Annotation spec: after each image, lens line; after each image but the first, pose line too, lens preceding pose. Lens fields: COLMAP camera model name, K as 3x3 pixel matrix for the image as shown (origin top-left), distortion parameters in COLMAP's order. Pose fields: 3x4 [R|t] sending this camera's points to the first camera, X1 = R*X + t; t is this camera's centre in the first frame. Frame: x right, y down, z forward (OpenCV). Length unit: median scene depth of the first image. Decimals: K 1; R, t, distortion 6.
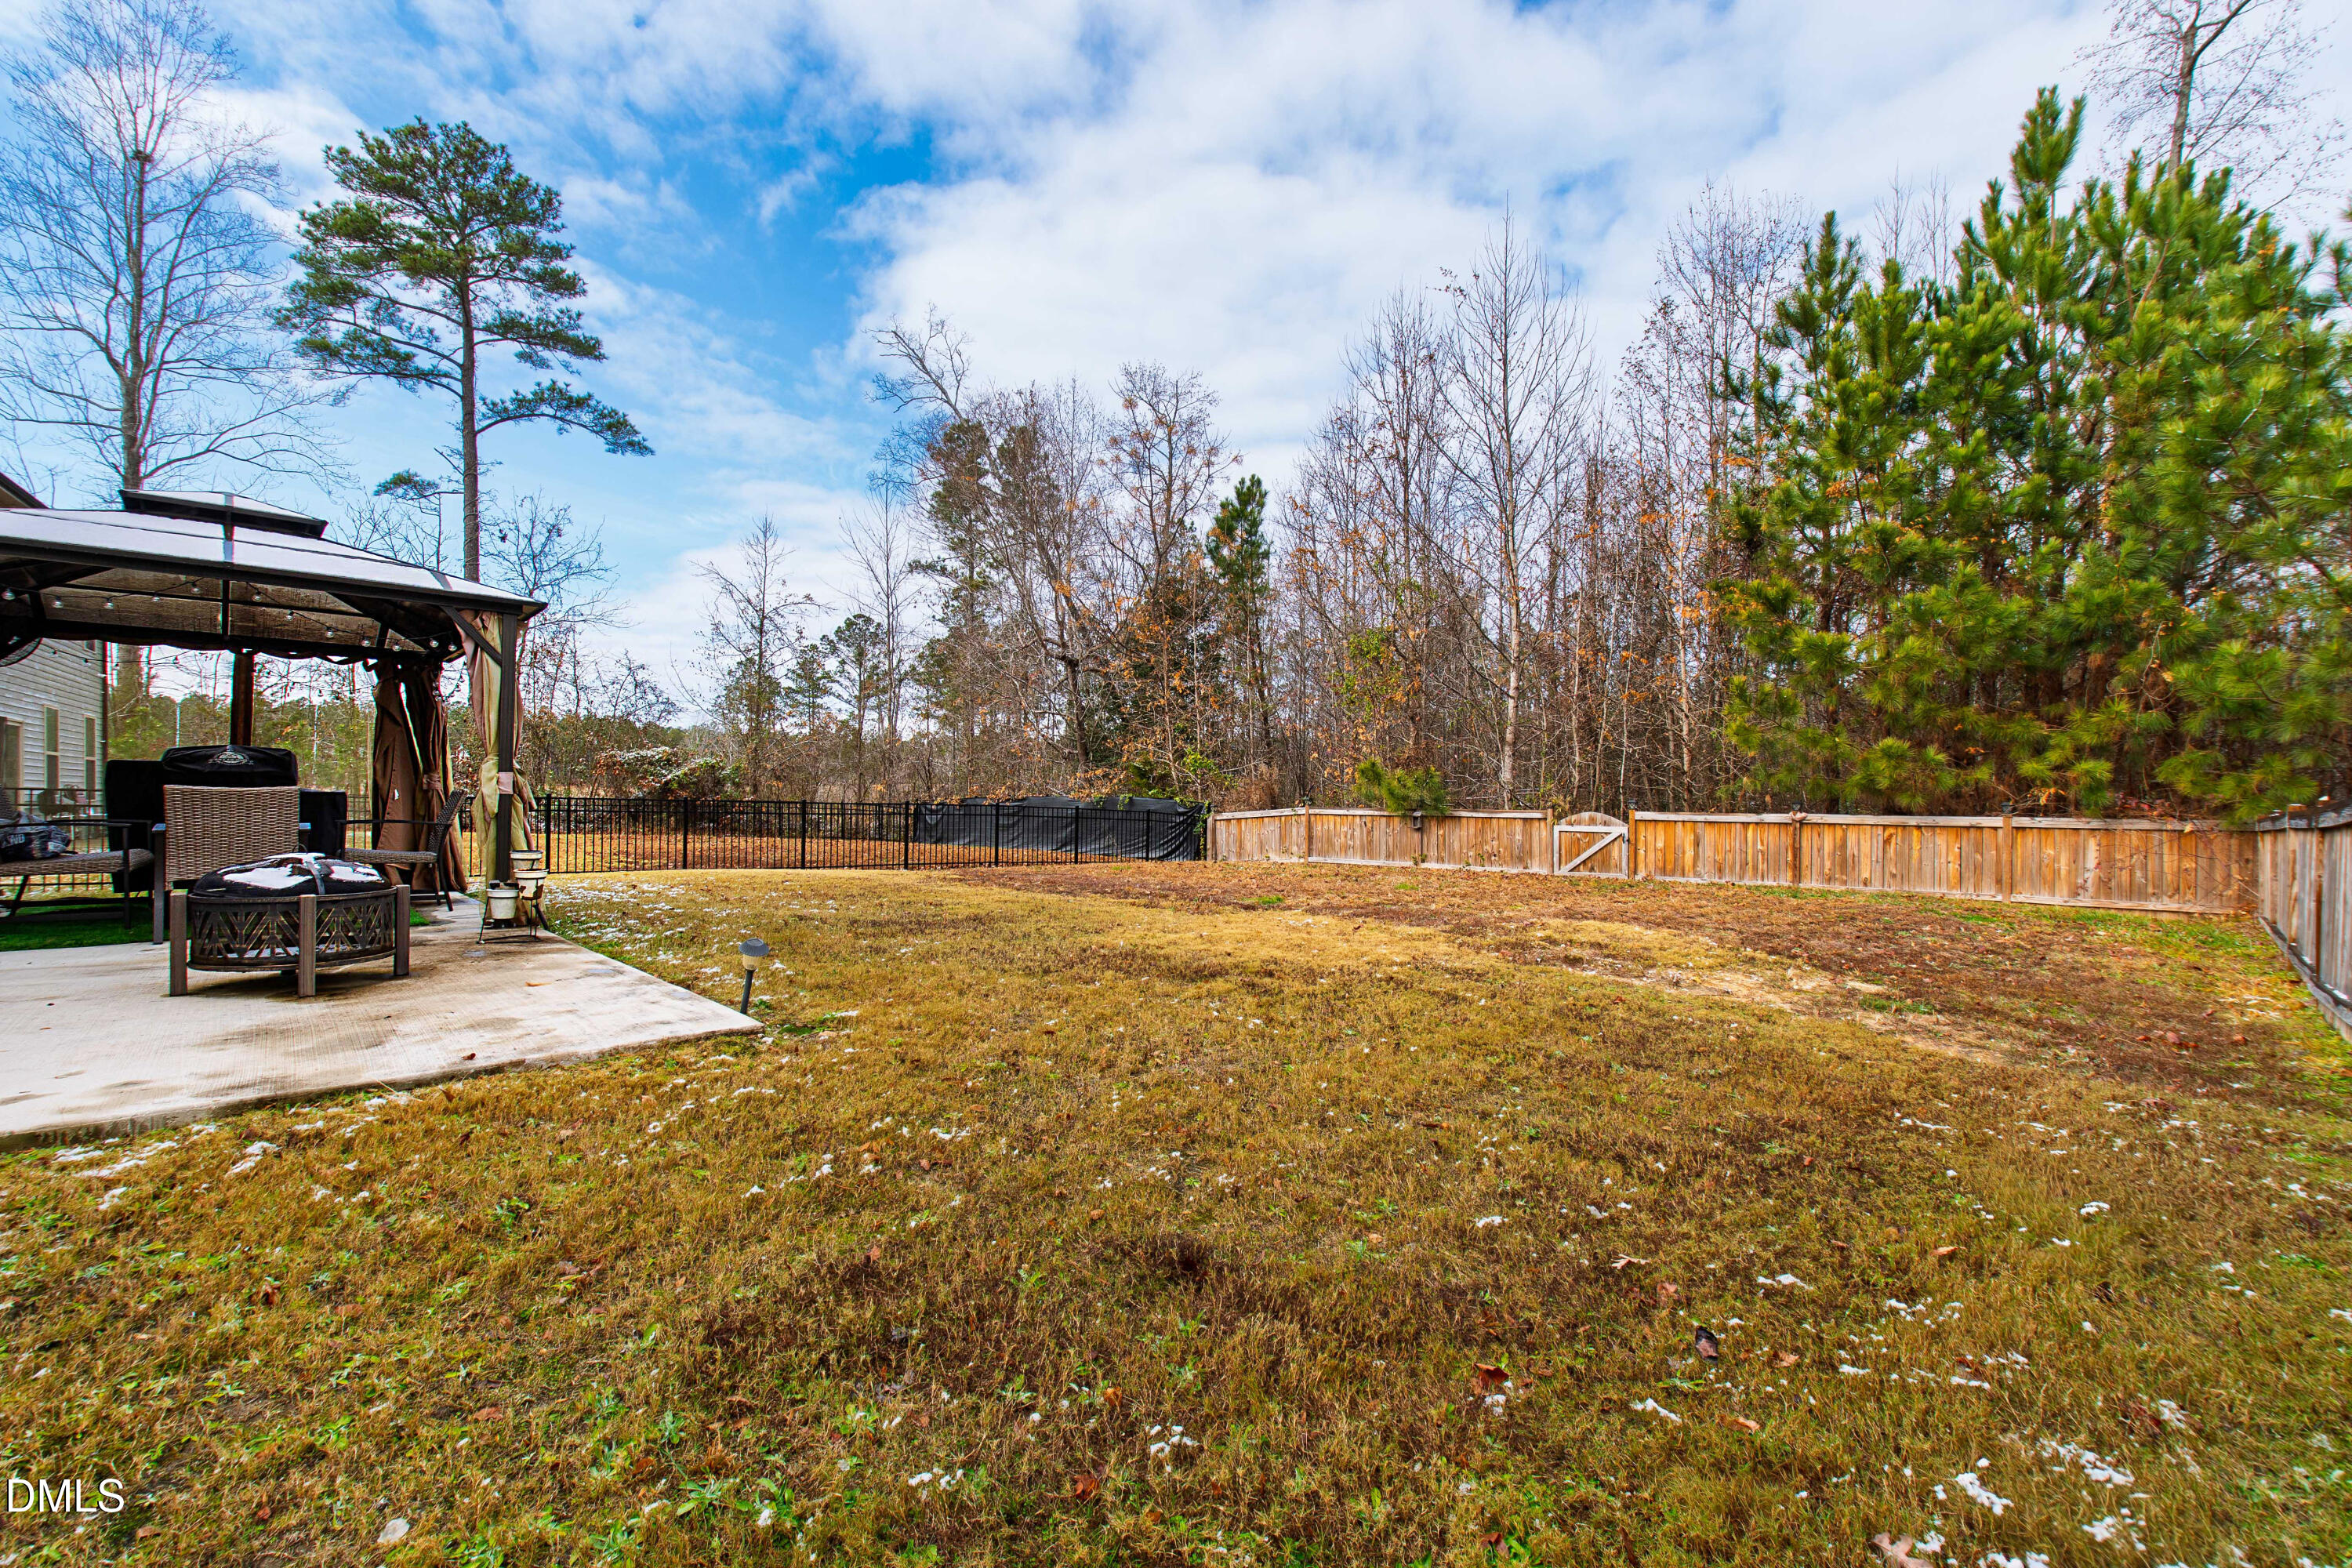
lens RADIAL K [[1102.7, 0, 1211.3], [0, 1102.7, 814.4], [0, 0, 1]] dist [-0.036160, 0.013292]
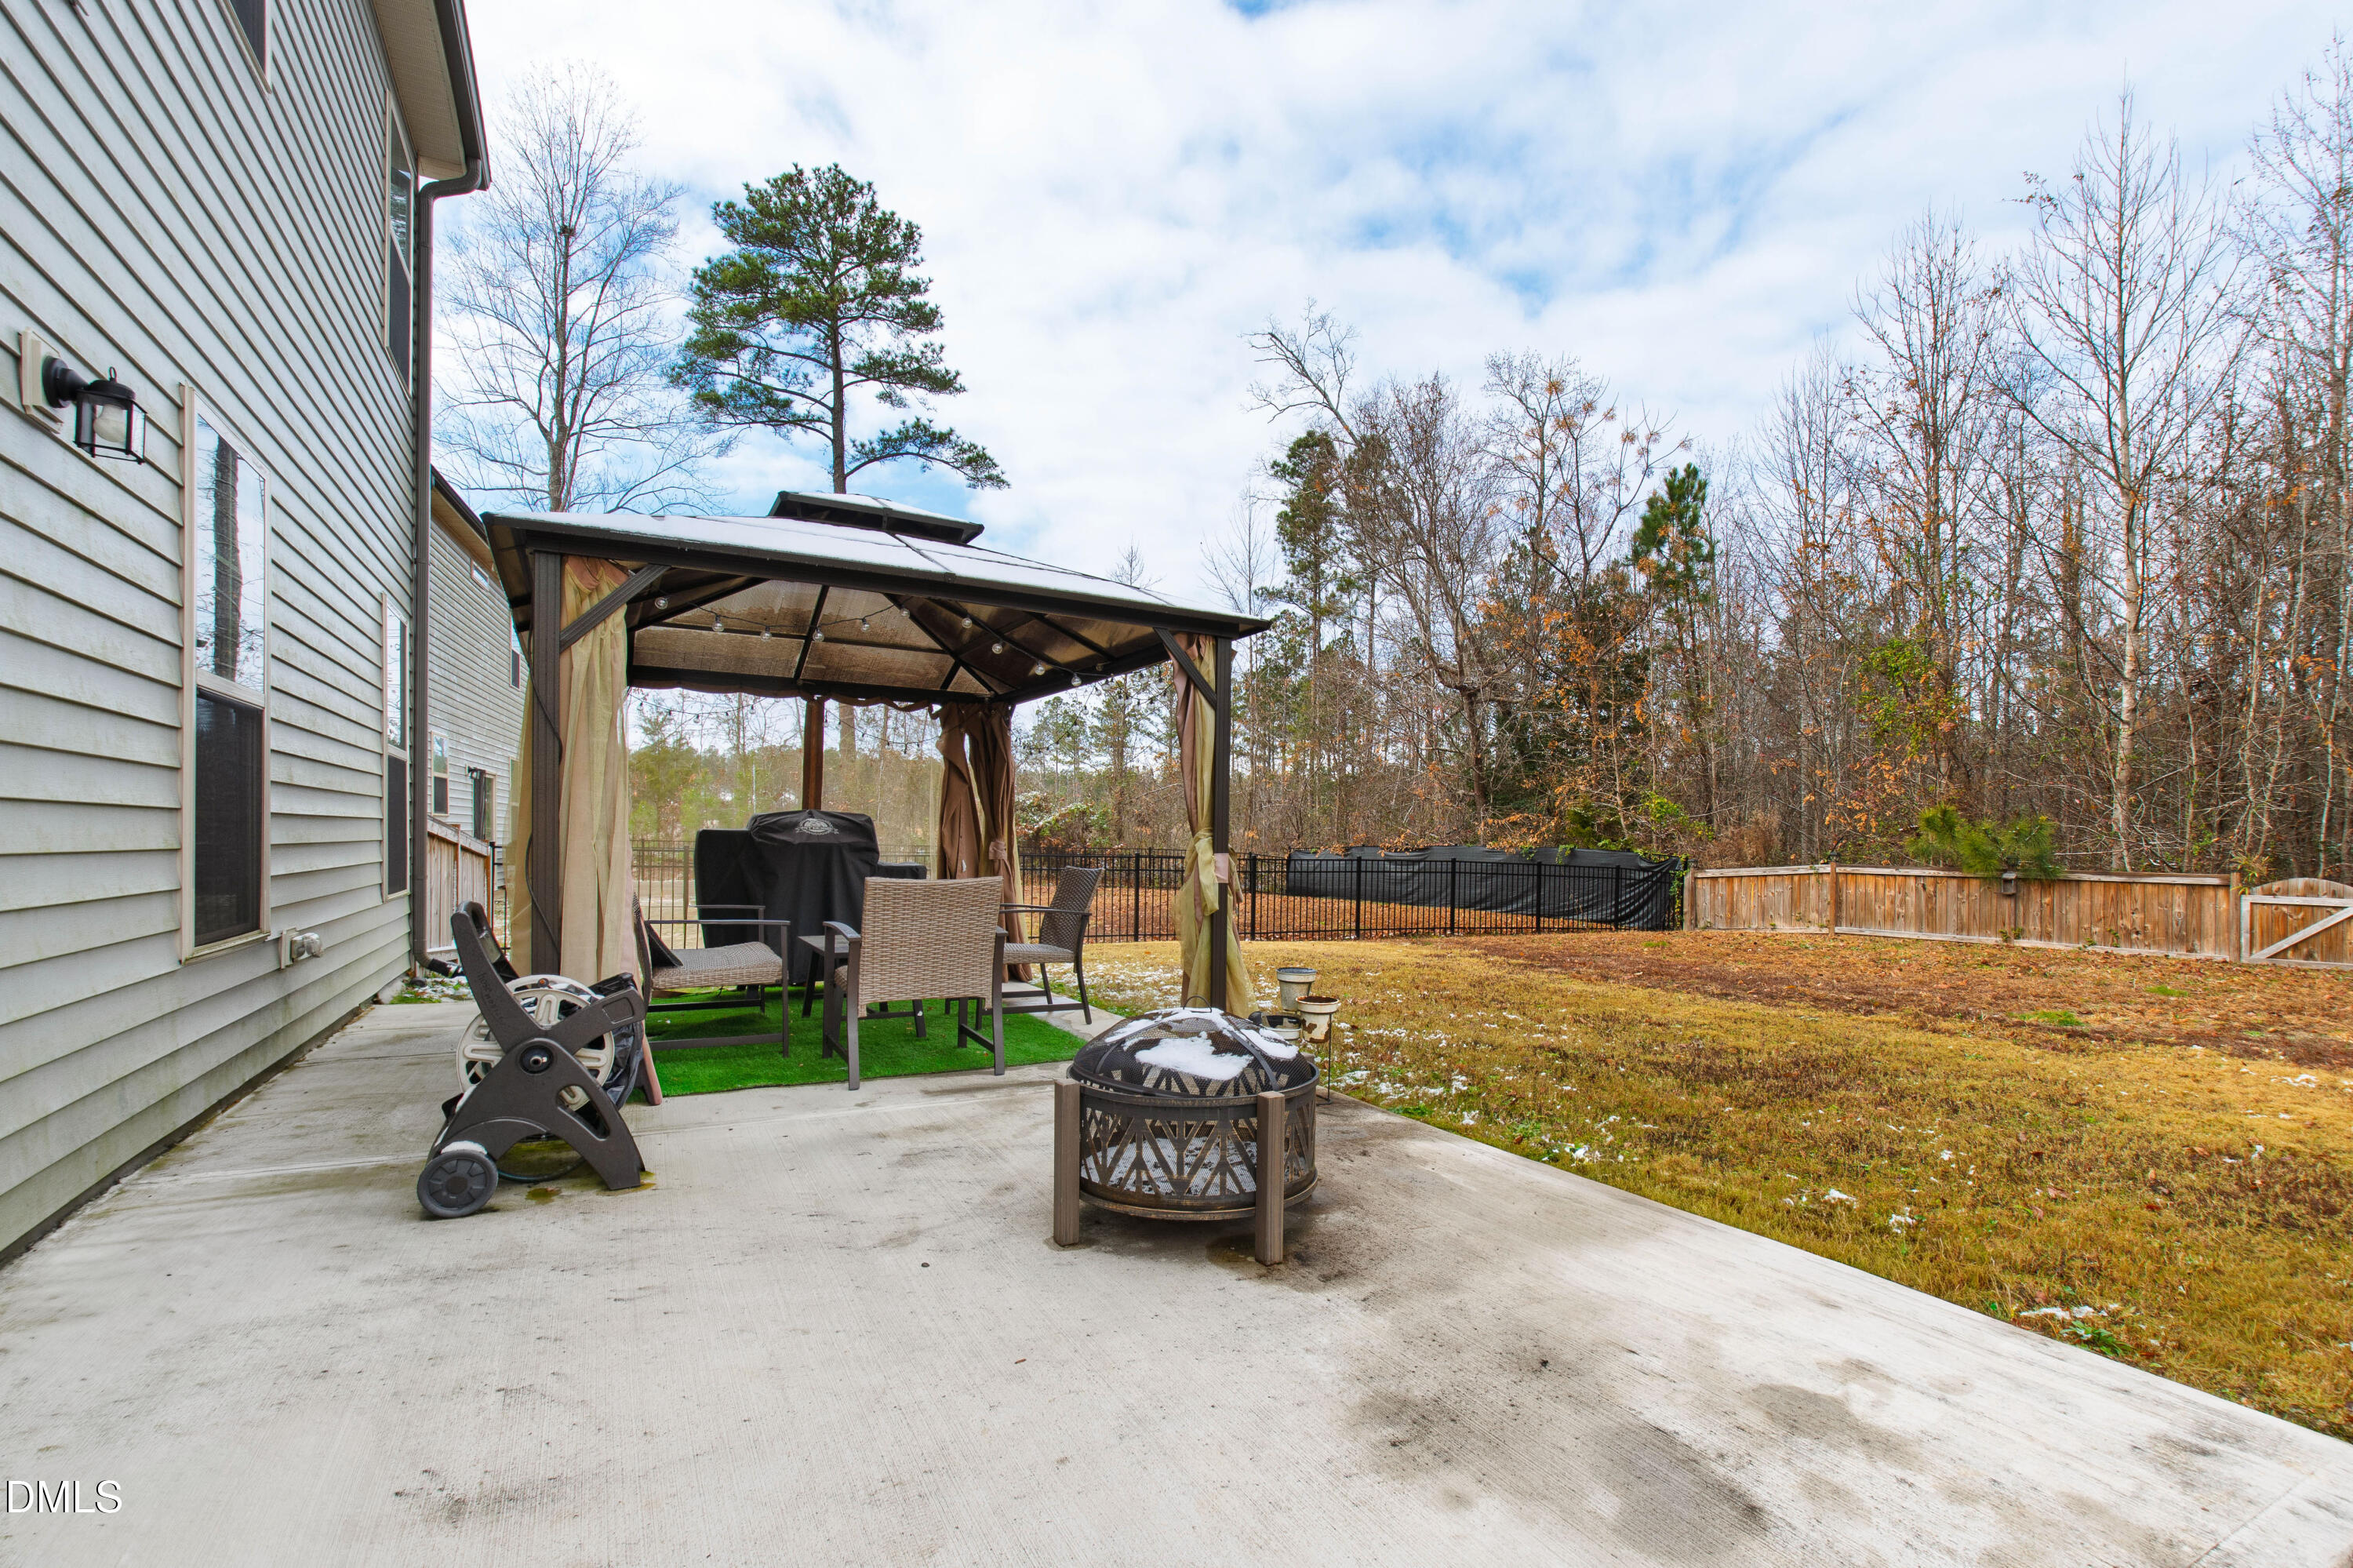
lens RADIAL K [[1136.7, 0, 1184.3], [0, 1136.7, 837.5], [0, 0, 1]] dist [-0.001314, -0.000513]
pose [[0.971710, 0.002555, -0.236163, -0.134134], [-0.005260, 0.999928, -0.010827, -0.011226], [0.236118, 0.011763, 0.971653, 0.067728]]
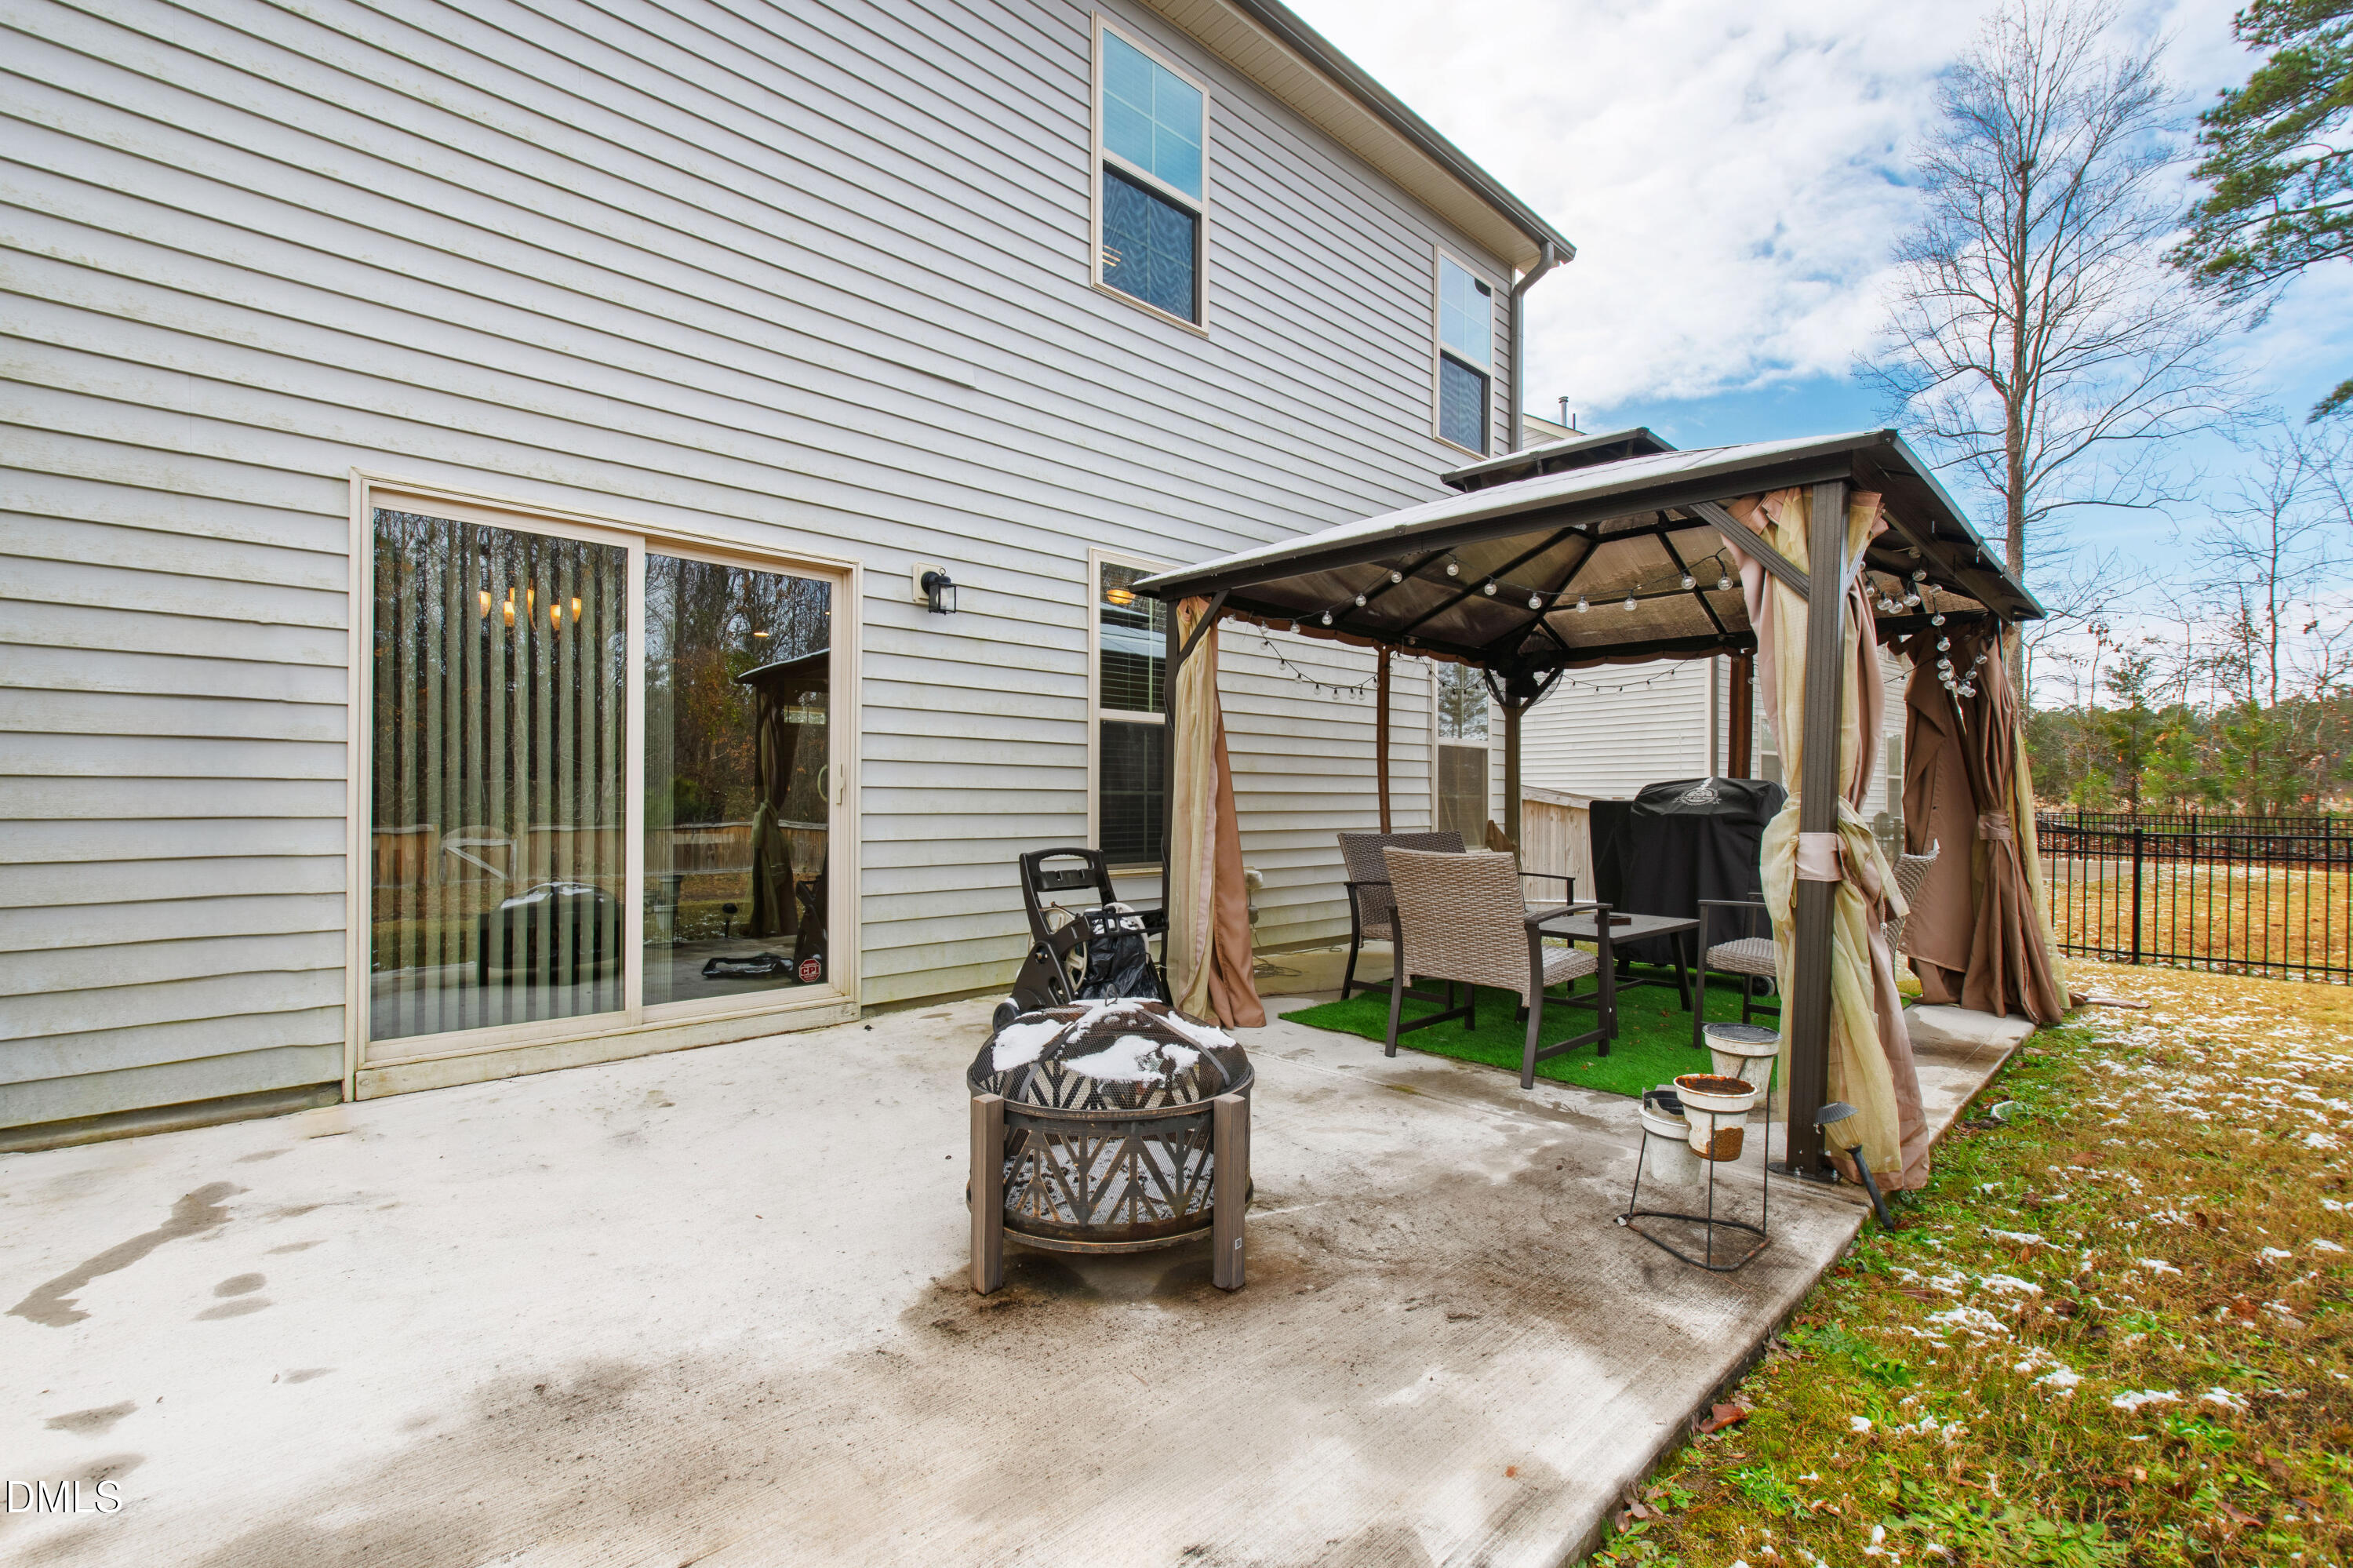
lens RADIAL K [[1028.6, 0, 1172.7], [0, 1028.6, 804.3], [0, 0, 1]] dist [-0.003305, -0.000448]
pose [[0.009992, -0.002794, -0.999946, -0.060801], [-0.014134, 0.999896, -0.002935, -0.012392], [0.999850, 0.014163, 0.009951, 0.198539]]
